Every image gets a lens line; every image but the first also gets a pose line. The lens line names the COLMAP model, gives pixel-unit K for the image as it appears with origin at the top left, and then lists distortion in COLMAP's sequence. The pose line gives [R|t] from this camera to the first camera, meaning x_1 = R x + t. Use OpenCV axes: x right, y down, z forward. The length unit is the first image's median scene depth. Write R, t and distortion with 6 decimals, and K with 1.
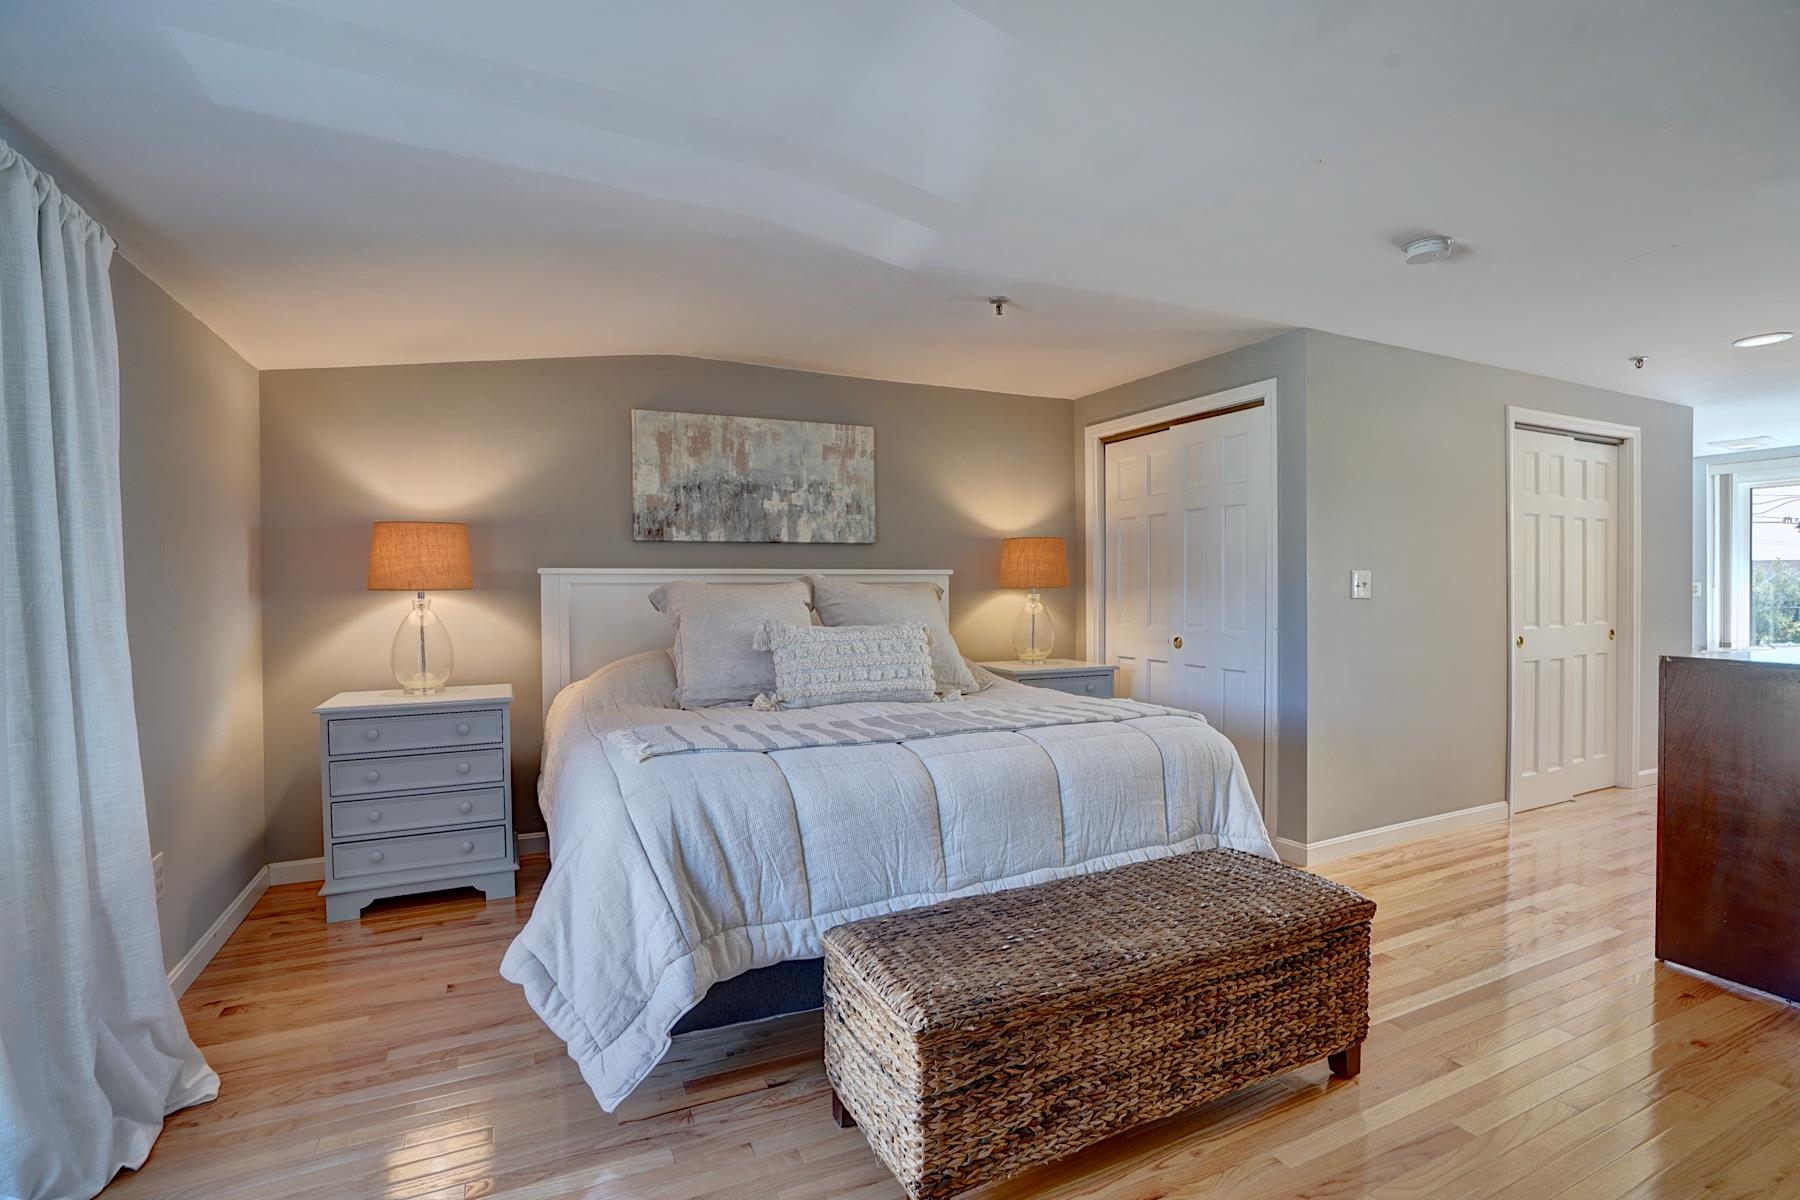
lens RADIAL K [[848.7, 0, 905.5], [0, 848.7, 600.3], [0, 0, 1]] dist [-0.073741, 0.032500]
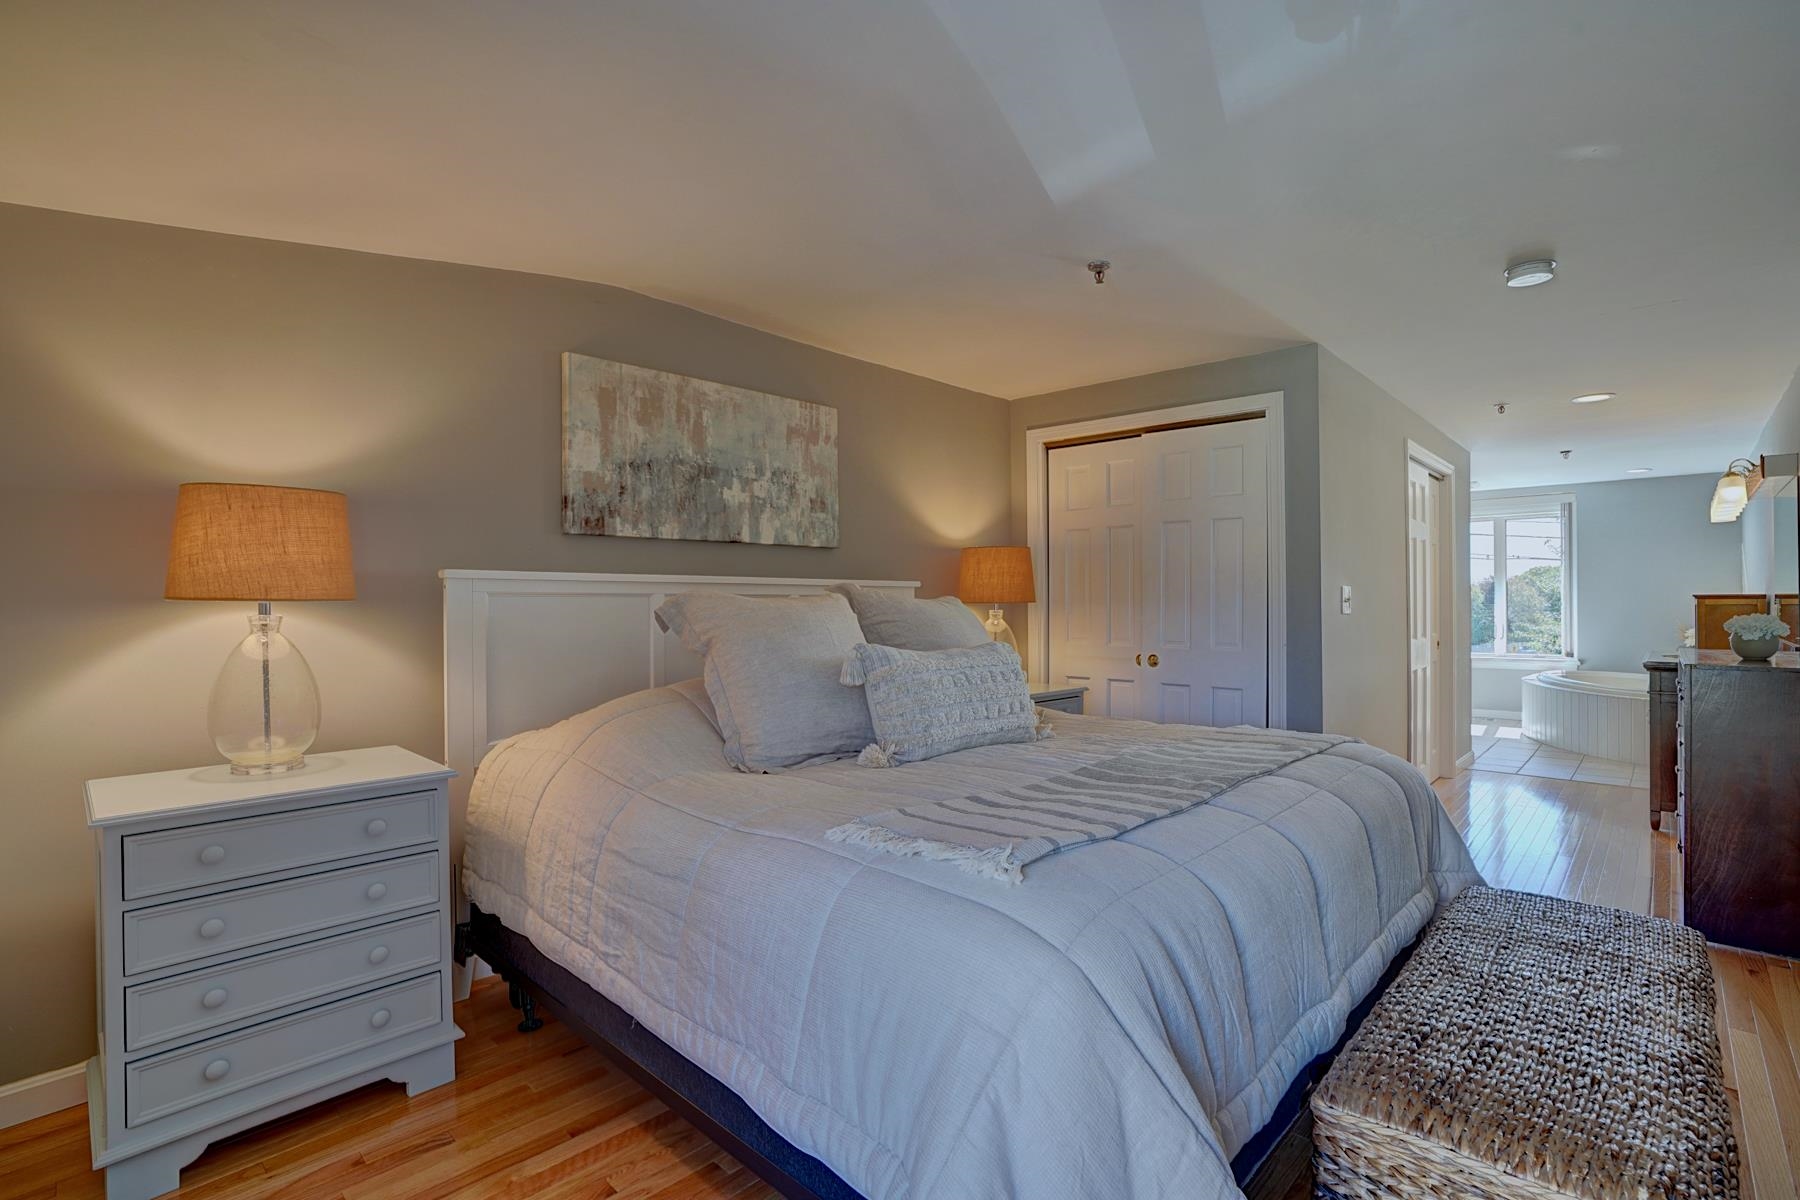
lens RADIAL K [[848.7, 0, 905.5], [0, 848.7, 600.3], [0, 0, 1]] dist [-0.073741, 0.032500]
pose [[0.932704, 0.005675, 0.360598, -0.299428], [0.001463, 0.999808, -0.019519, 0.000044], [-0.360639, 0.018732, 0.932517, 0.222651]]
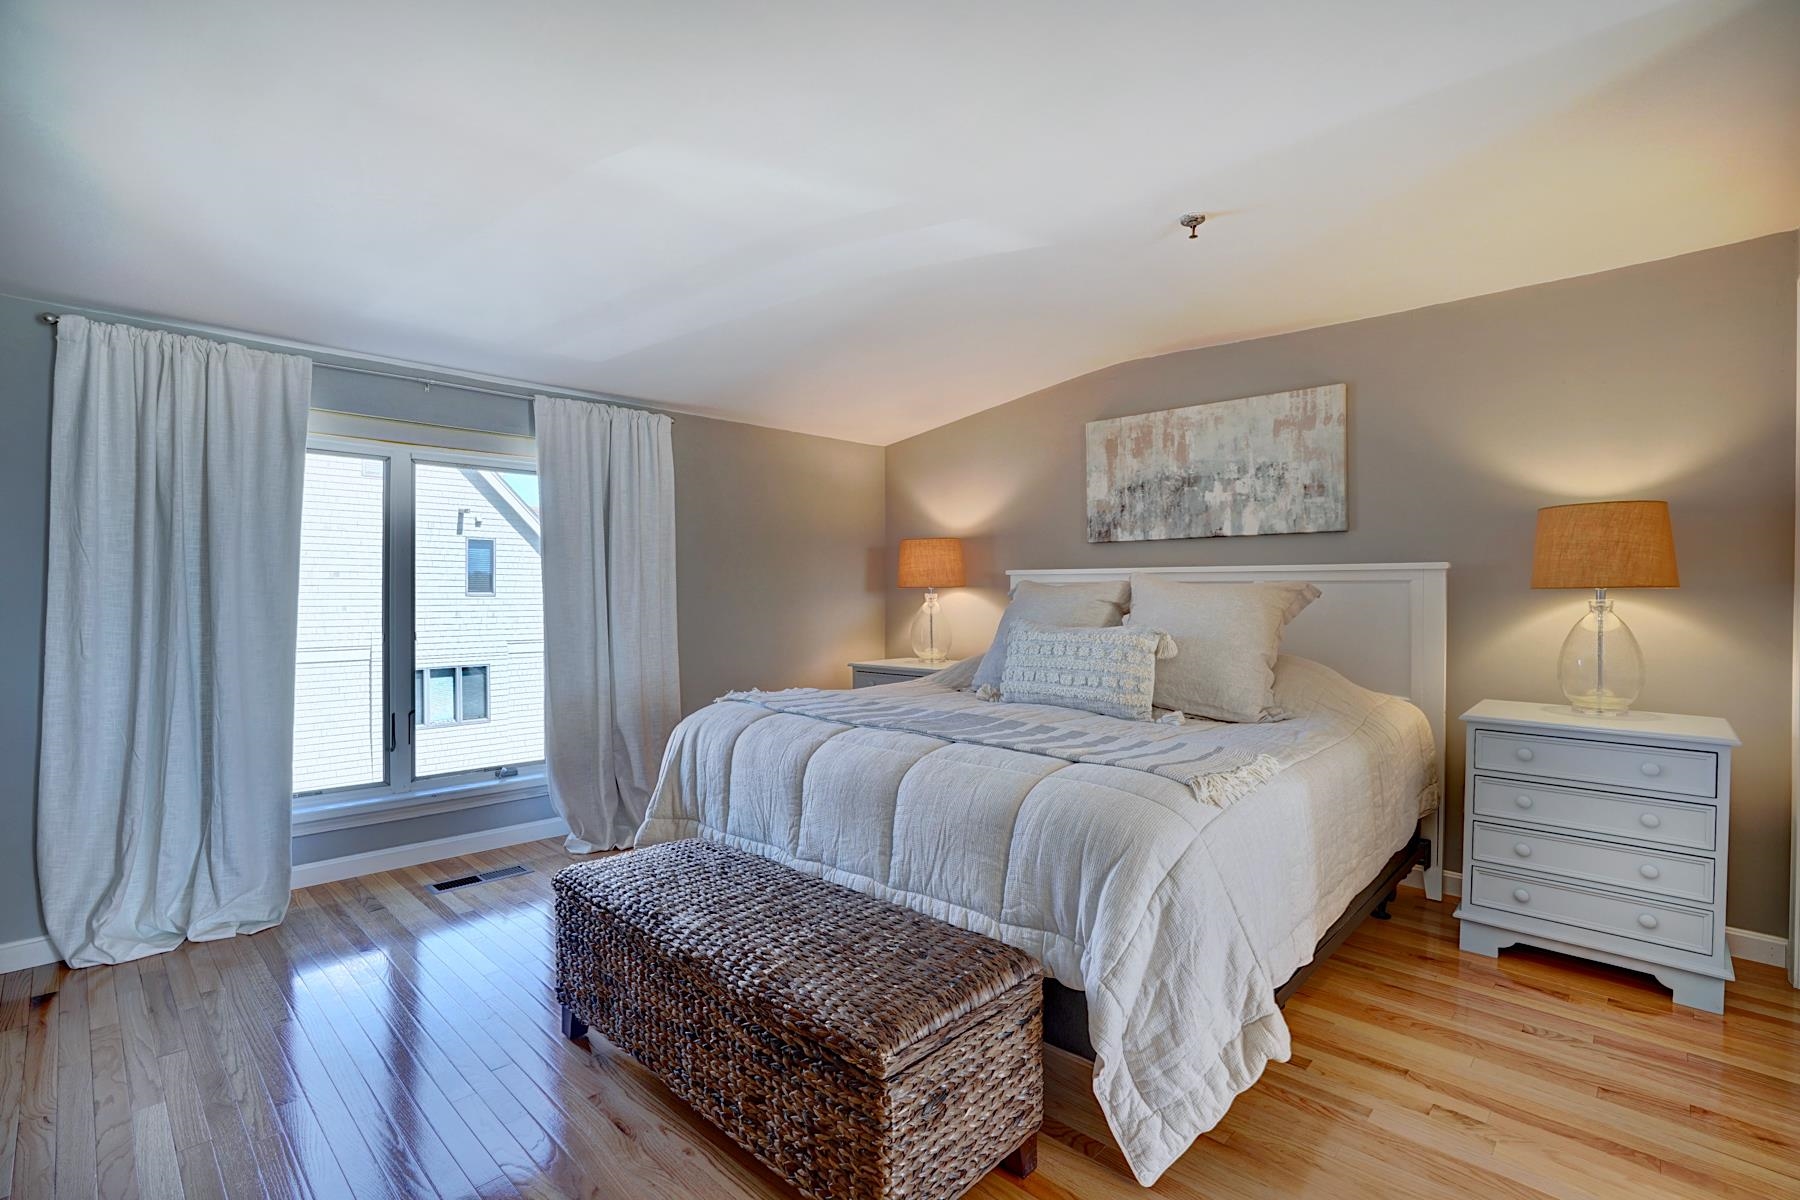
lens RADIAL K [[837.0, 0, 902.1], [0, 837.0, 598.9], [0, 0, 1]] dist [-0.079105, 0.037371]
pose [[0.359697, 0.015375, -0.932942, 0.577632], [-0.014432, 0.999836, 0.010913, -0.006902], [0.932957, 0.009539, 0.359860, 0.375591]]
